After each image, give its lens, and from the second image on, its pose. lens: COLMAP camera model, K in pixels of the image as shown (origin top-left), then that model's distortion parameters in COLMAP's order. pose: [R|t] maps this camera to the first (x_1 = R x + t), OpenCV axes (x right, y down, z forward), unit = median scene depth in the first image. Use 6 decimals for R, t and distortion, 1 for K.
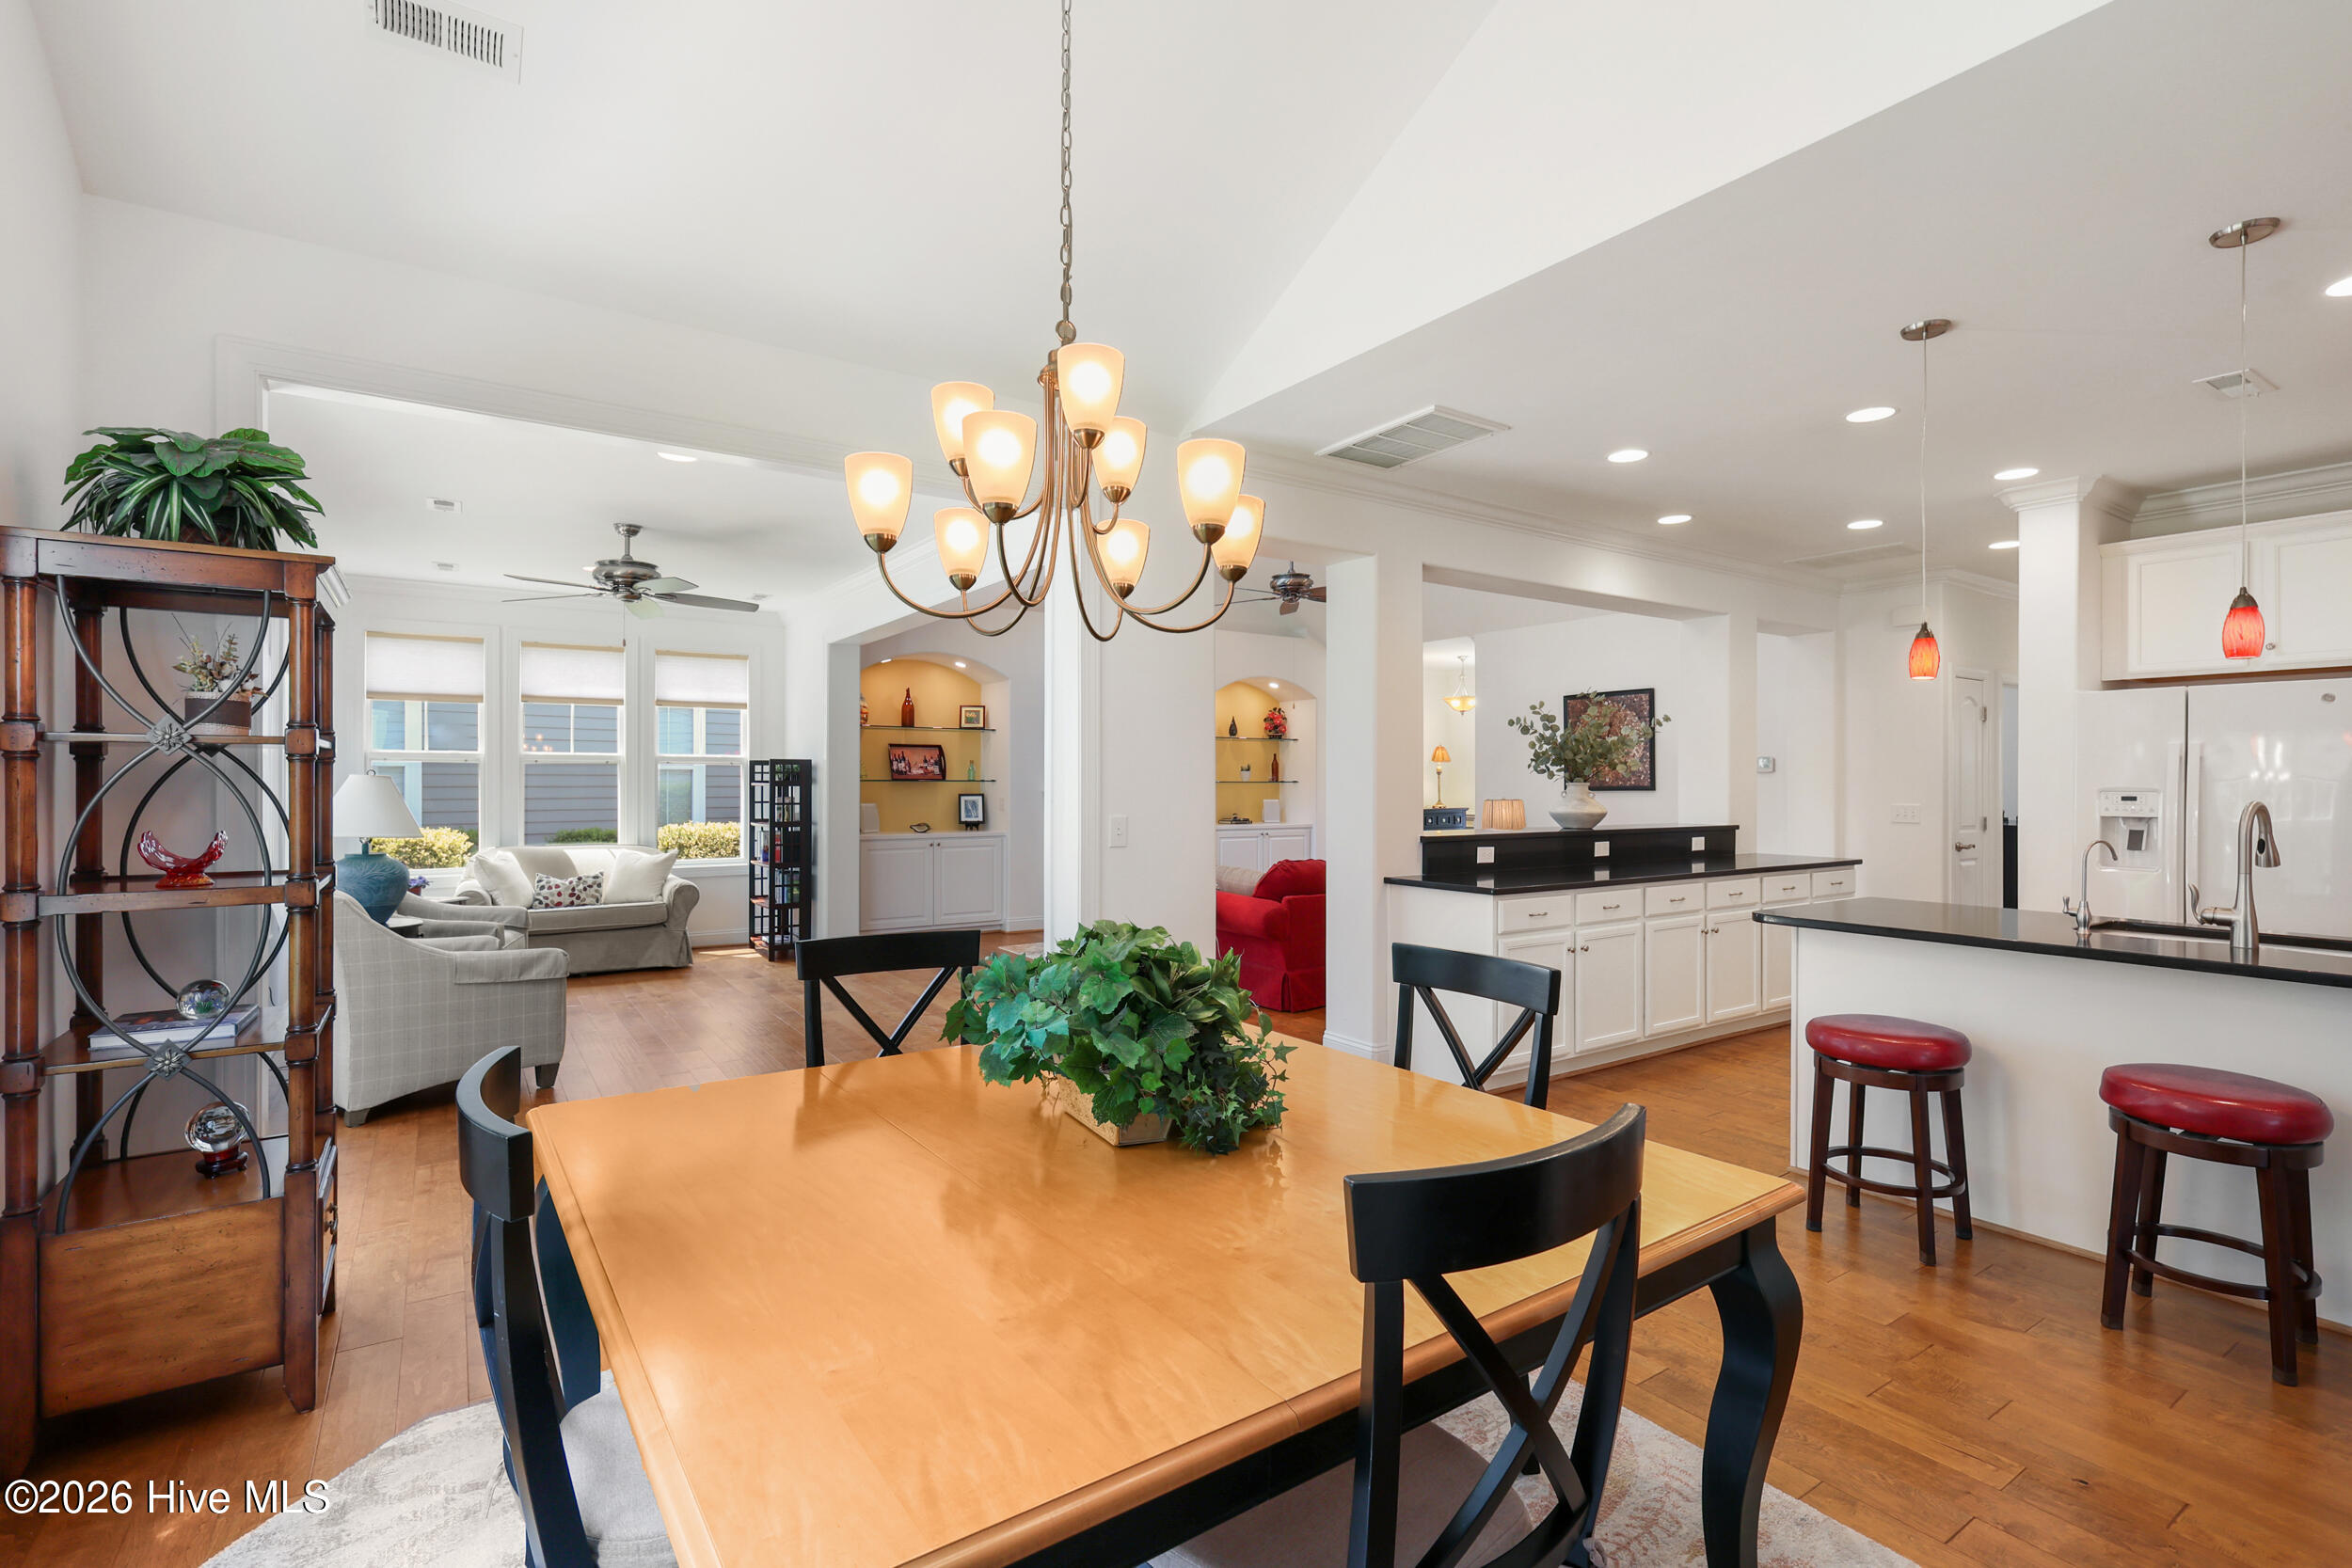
lens RADIAL K [[1065.1, 0, 1178.8], [0, 1065.1, 783.5], [0, 0, 1]] dist [0.002093, 0.000722]
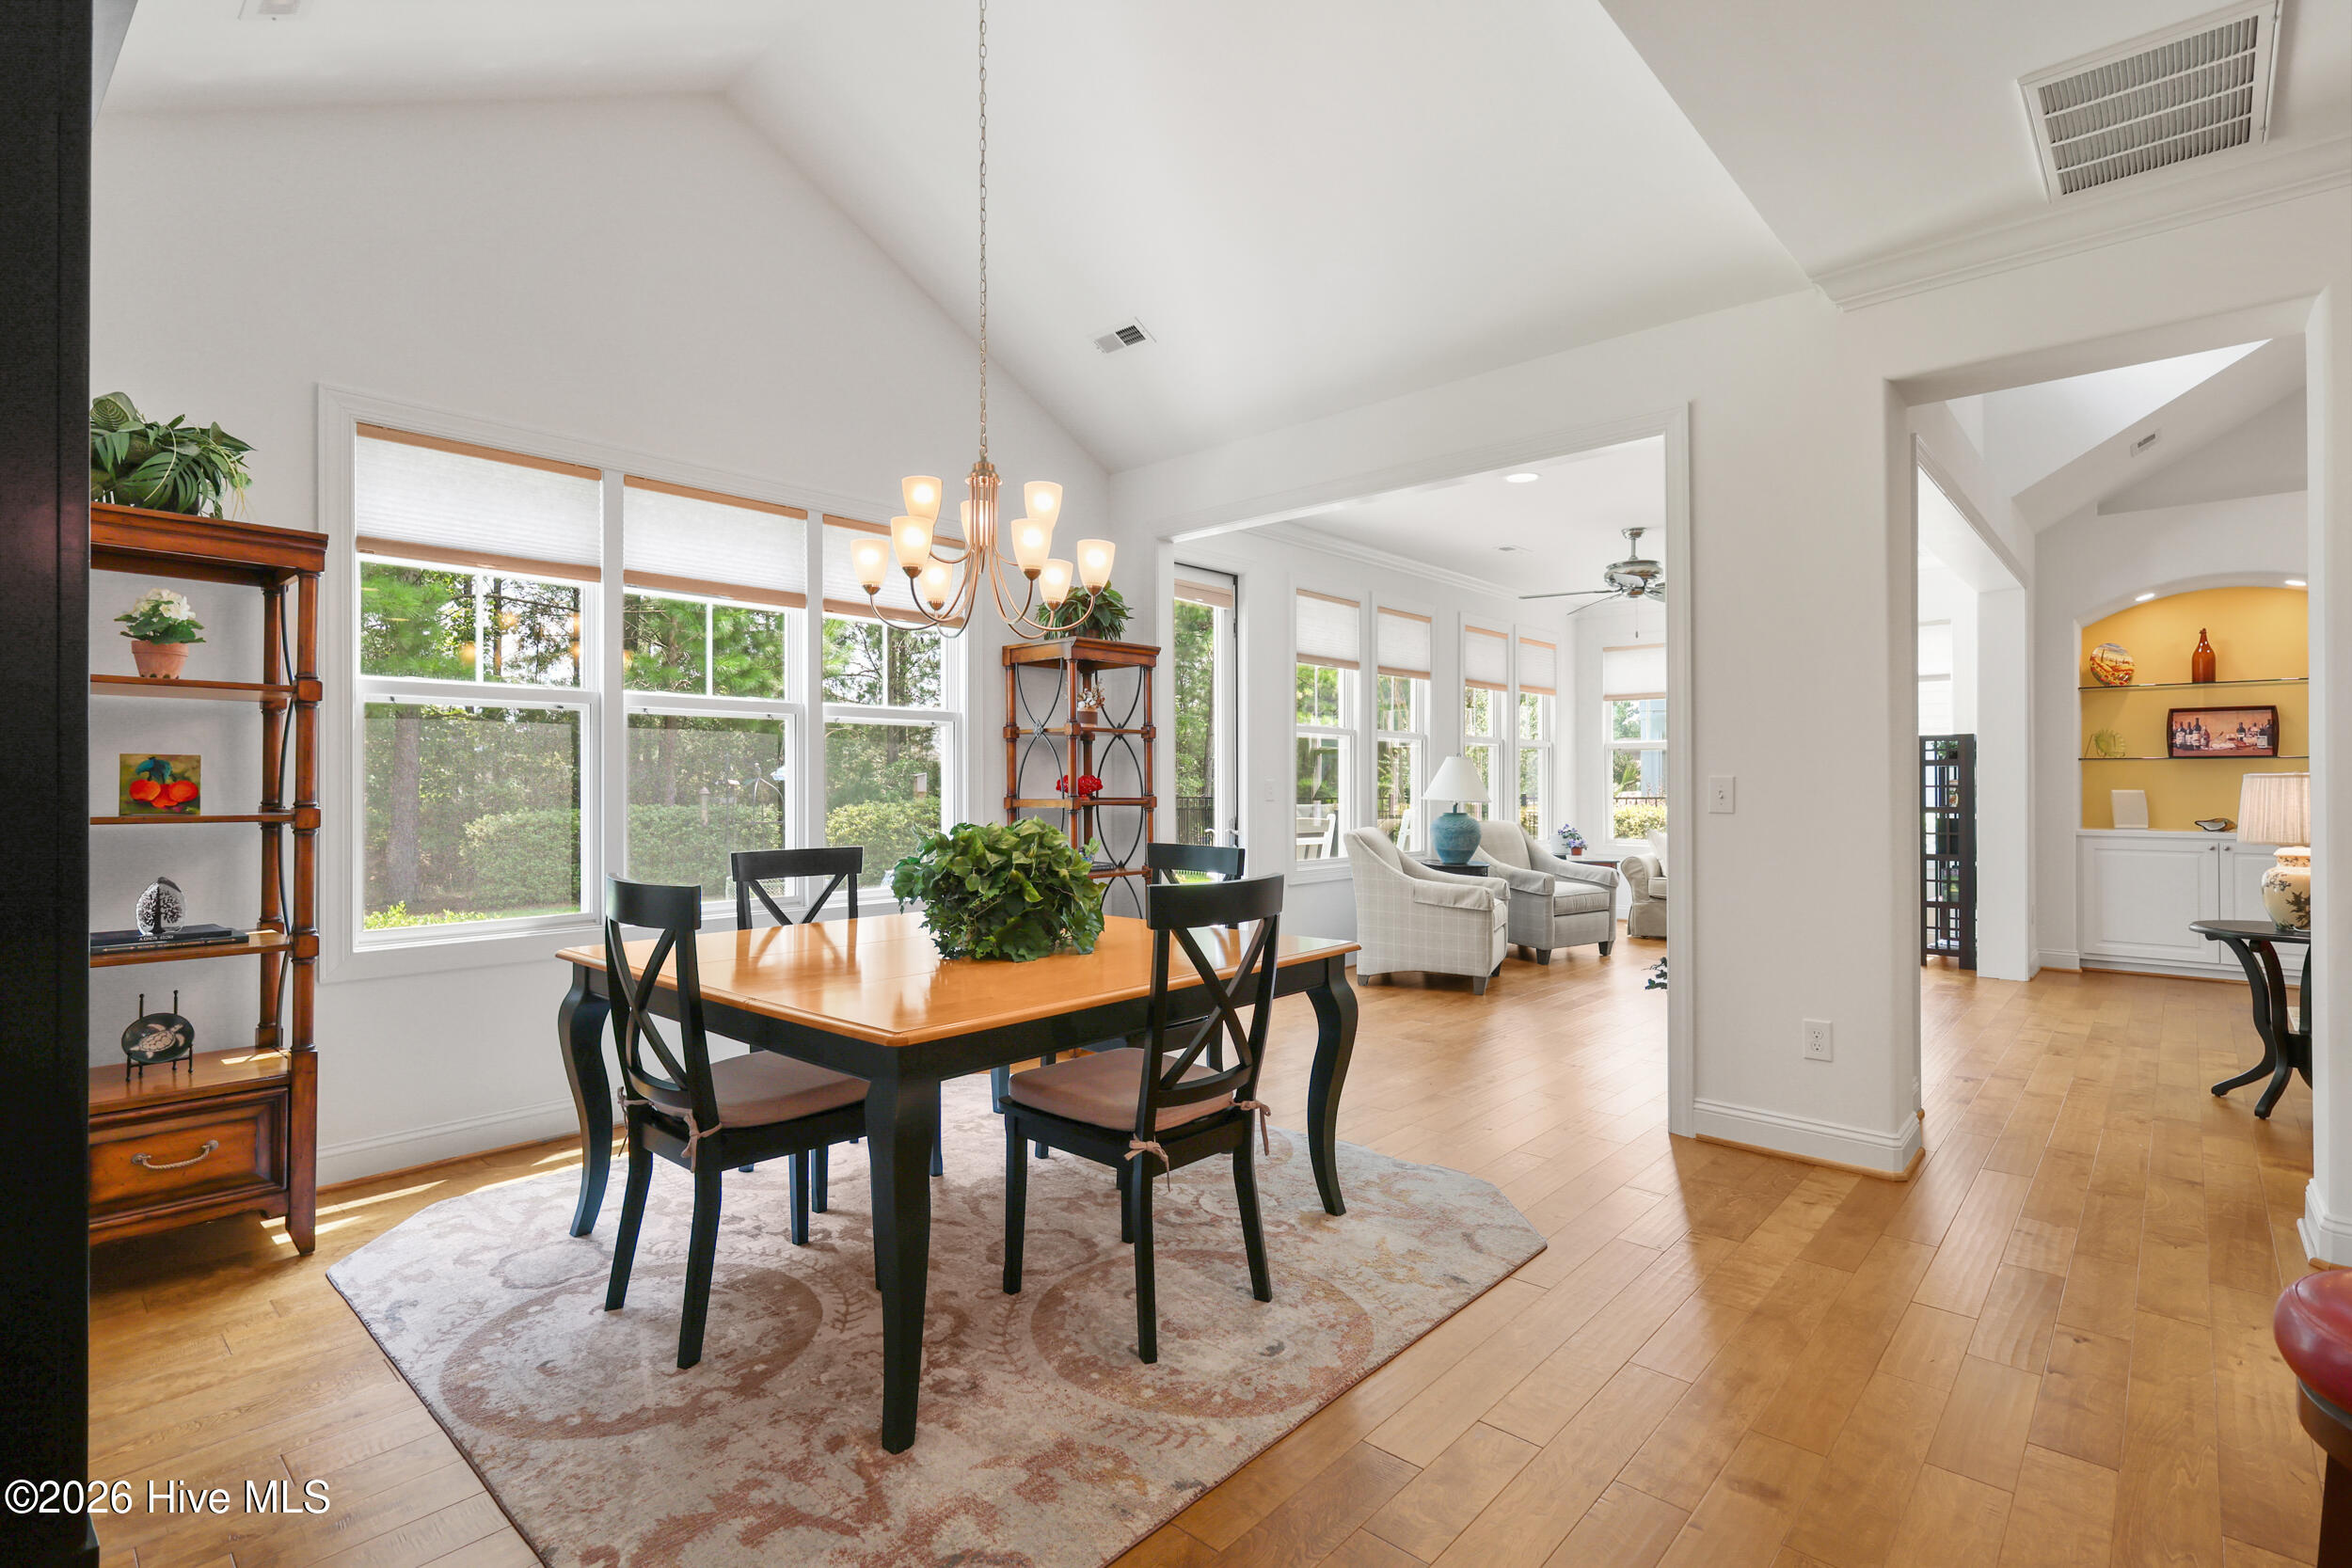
lens RADIAL K [[1084.3, 0, 1172.7], [0, 1084.3, 784.5], [0, 0, 1]] dist [-0.006238, 0.000468]
pose [[0.232072, -0.001089, -0.972698, 0.323844], [-0.000603, 0.999999, -0.001264, 0.018257], [0.972698, 0.000880, 0.232071, 0.184688]]
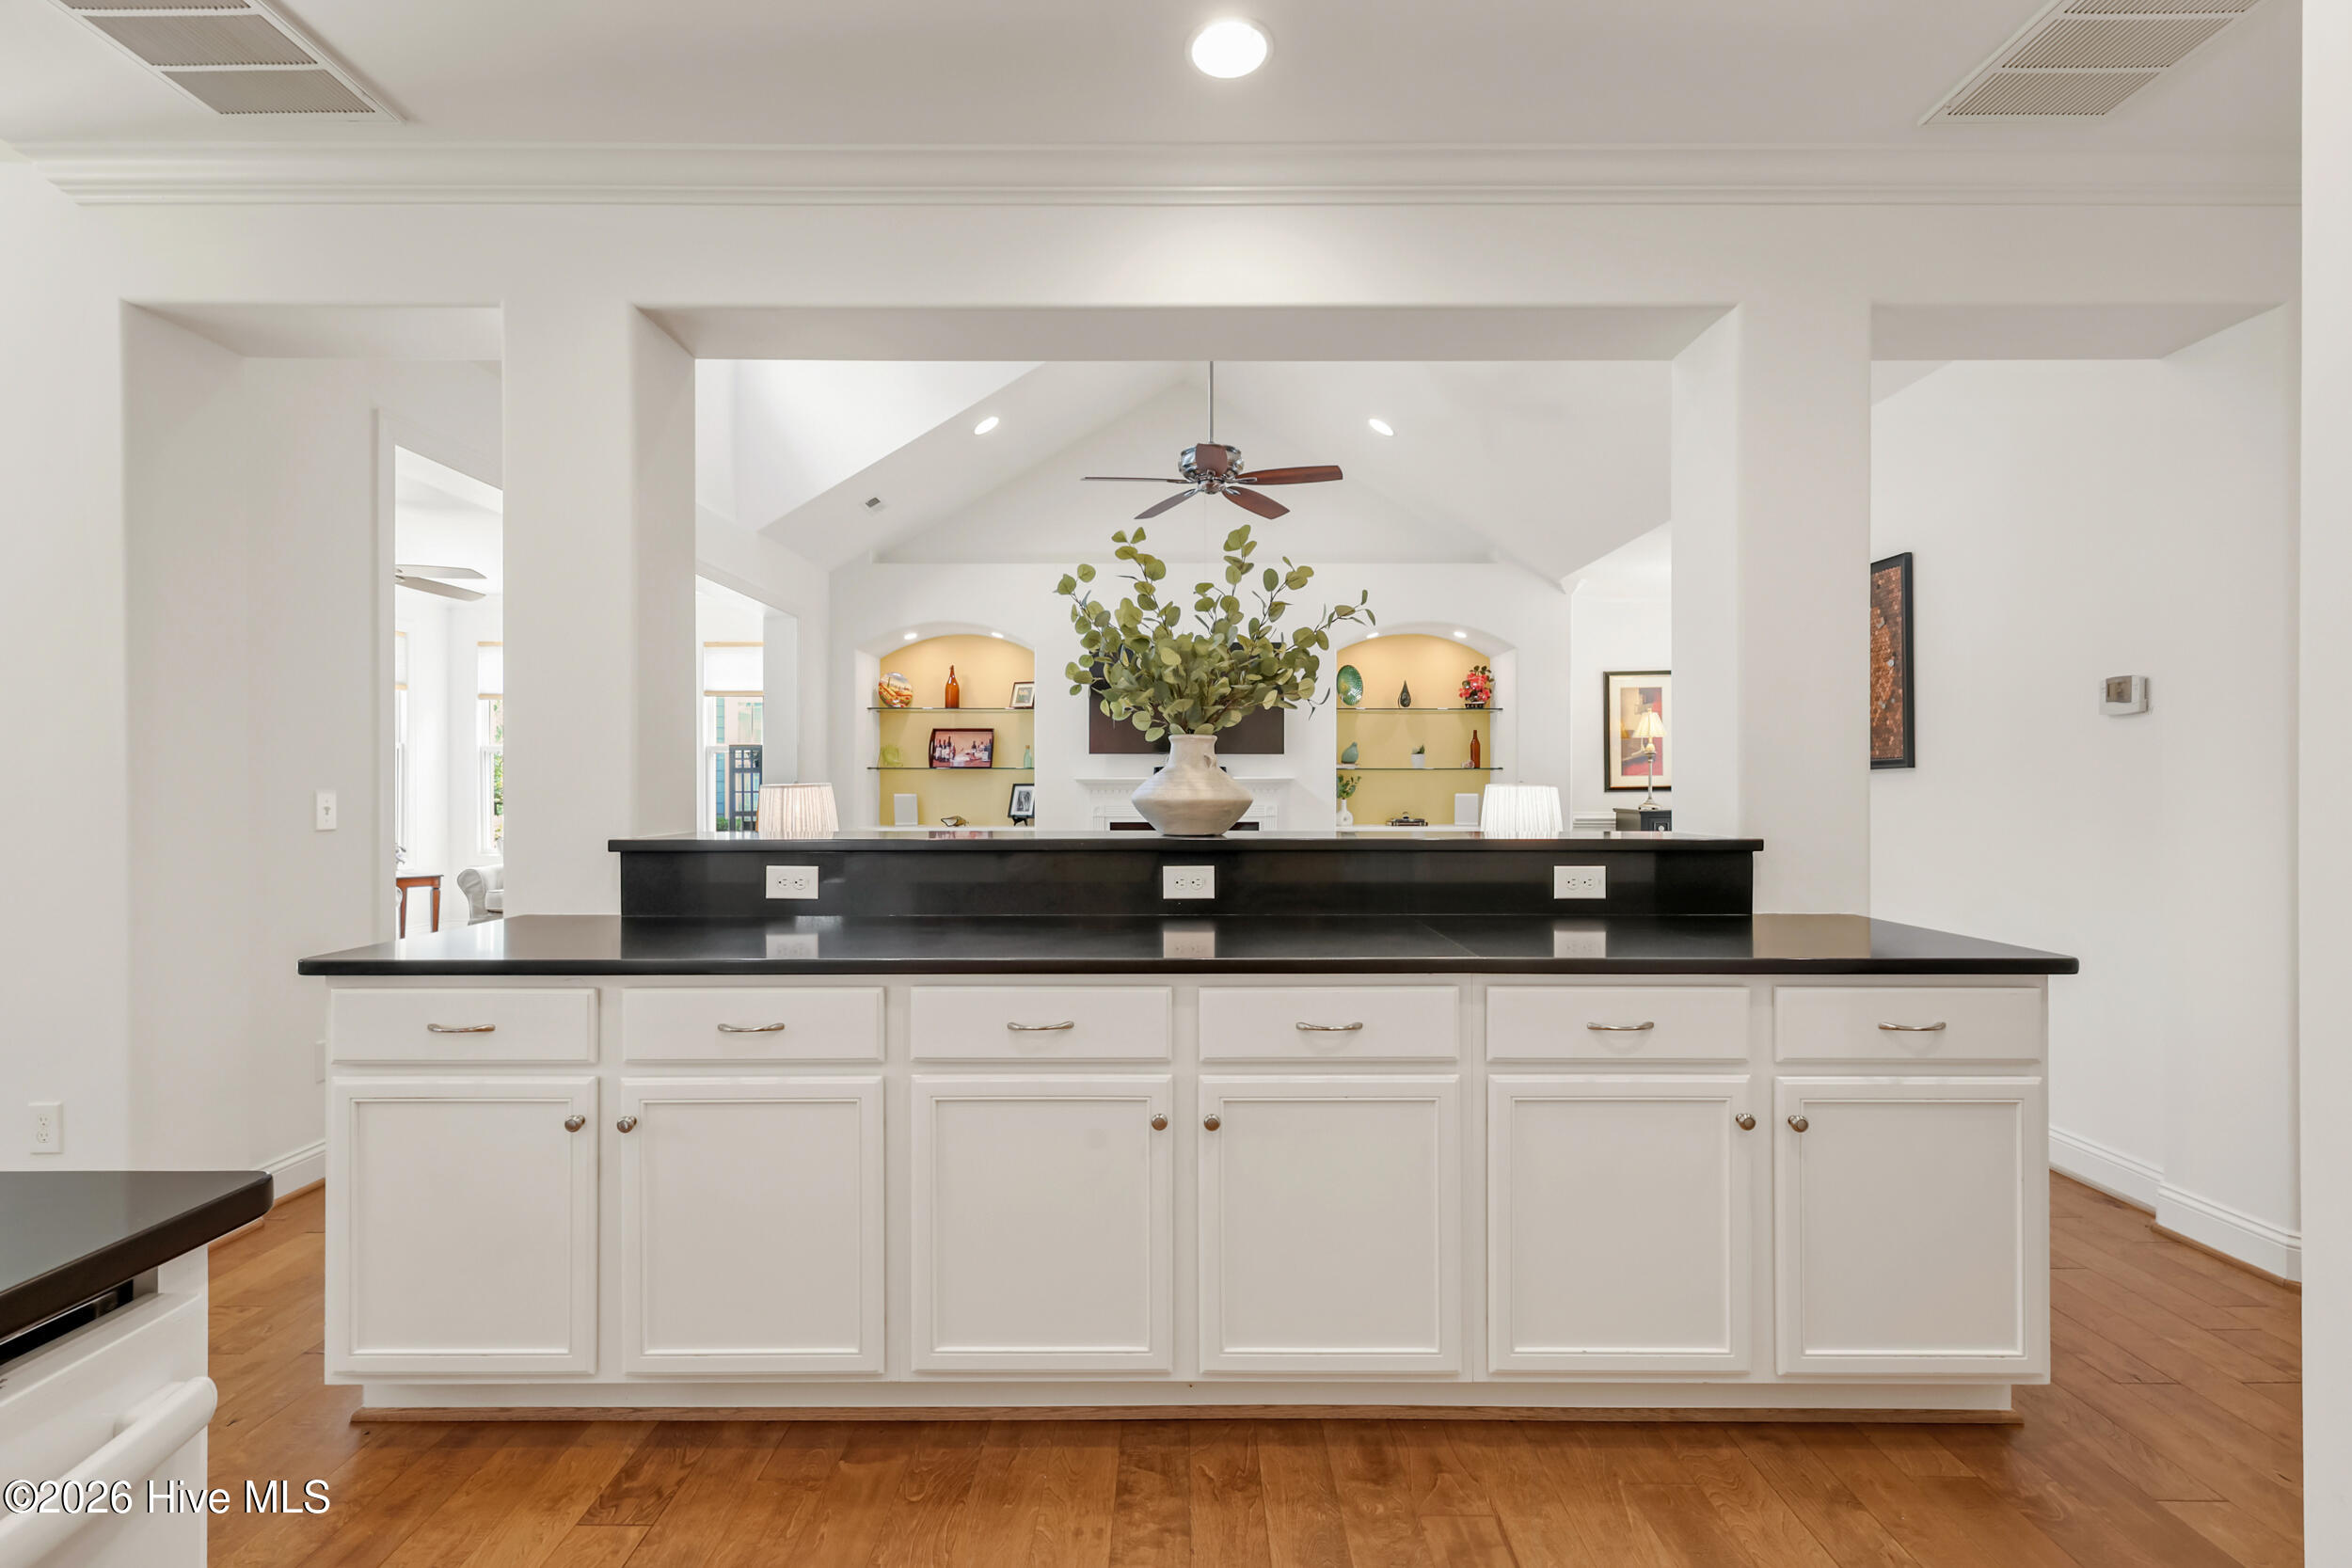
lens RADIAL K [[1021.9, 0, 1178.9], [0, 1021.9, 783.4], [0, 0, 1]] dist [0.004345, -0.000194]
pose [[0.831470, -0.003123, -0.555561, 0.431873], [0.001377, 0.999993, -0.003561, 0.014858], [0.555568, 0.002196, 0.831468, 0.442485]]
